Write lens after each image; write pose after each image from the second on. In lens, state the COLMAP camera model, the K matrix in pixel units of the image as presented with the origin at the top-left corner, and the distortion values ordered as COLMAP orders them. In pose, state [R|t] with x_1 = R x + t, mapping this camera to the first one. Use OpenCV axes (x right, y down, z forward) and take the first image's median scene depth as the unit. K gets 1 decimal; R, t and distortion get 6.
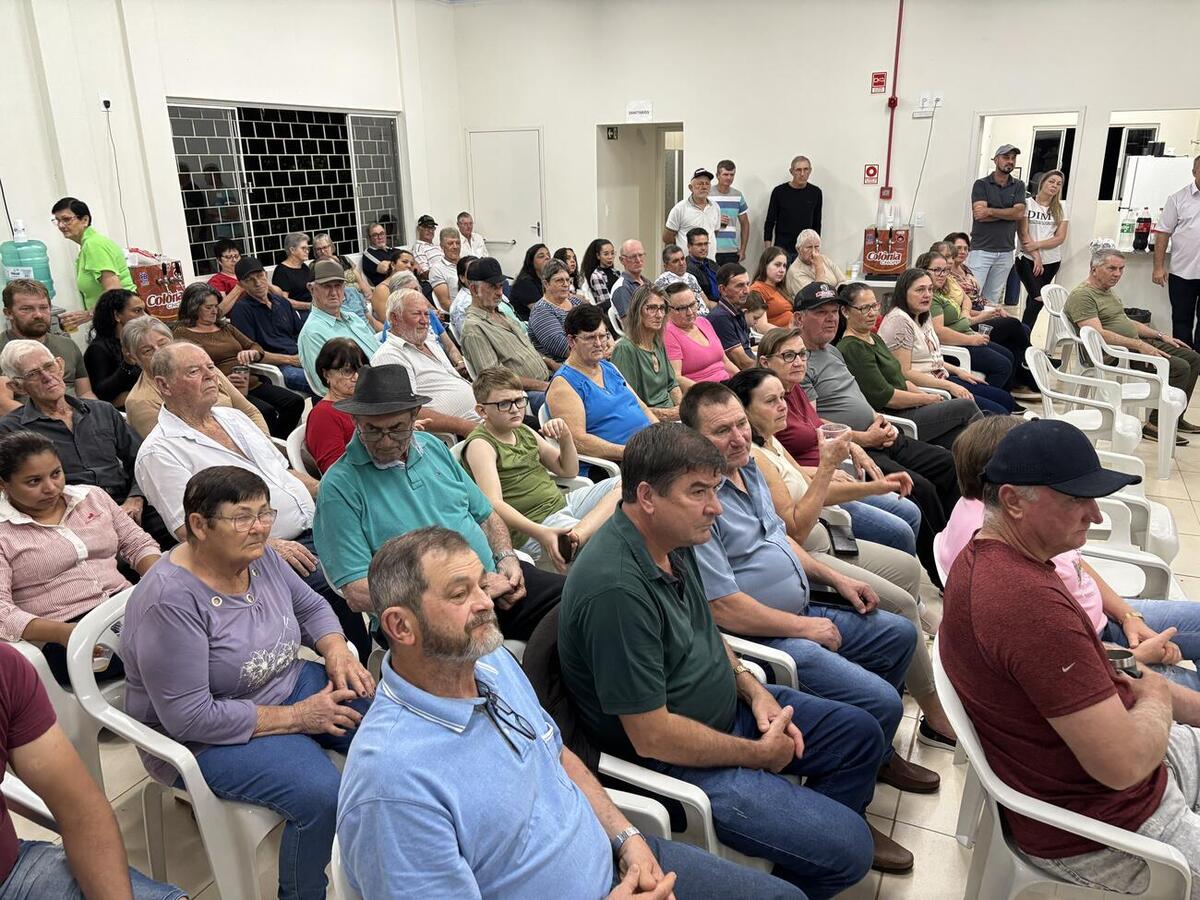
lens RADIAL K [[900.3, 0, 600.0], [0, 900.3, 450.0], [0, 0, 1]] dist [0.040187, -0.000864]
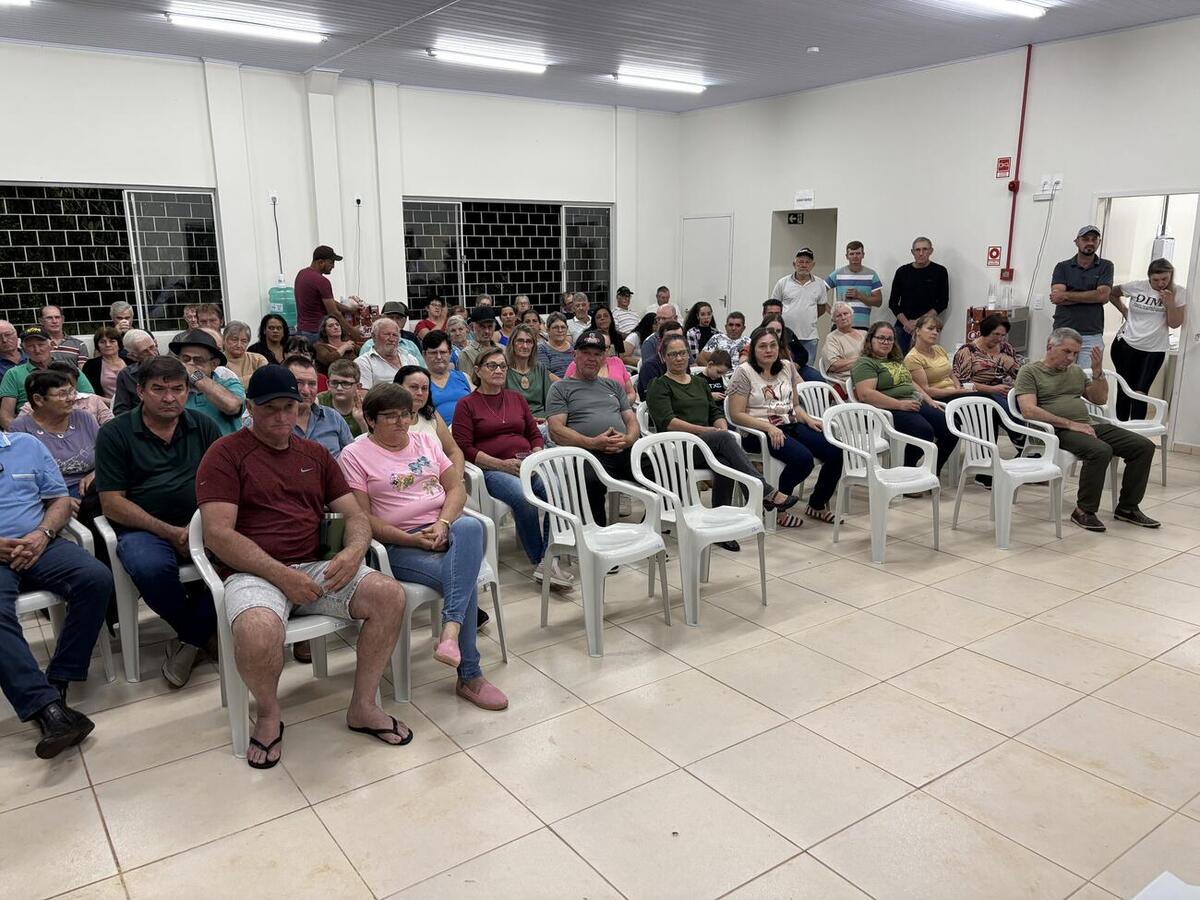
lens RADIAL K [[915.1, 0, 600.0], [0, 915.1, 450.0], [0, 0, 1]] dist [0.039430, -0.005446]
pose [[0.879138, 0.111873, -0.463250, 0.424670], [-0.155720, 0.986134, -0.057372, 0.032587], [0.450408, 0.122576, 0.884369, -0.067723]]
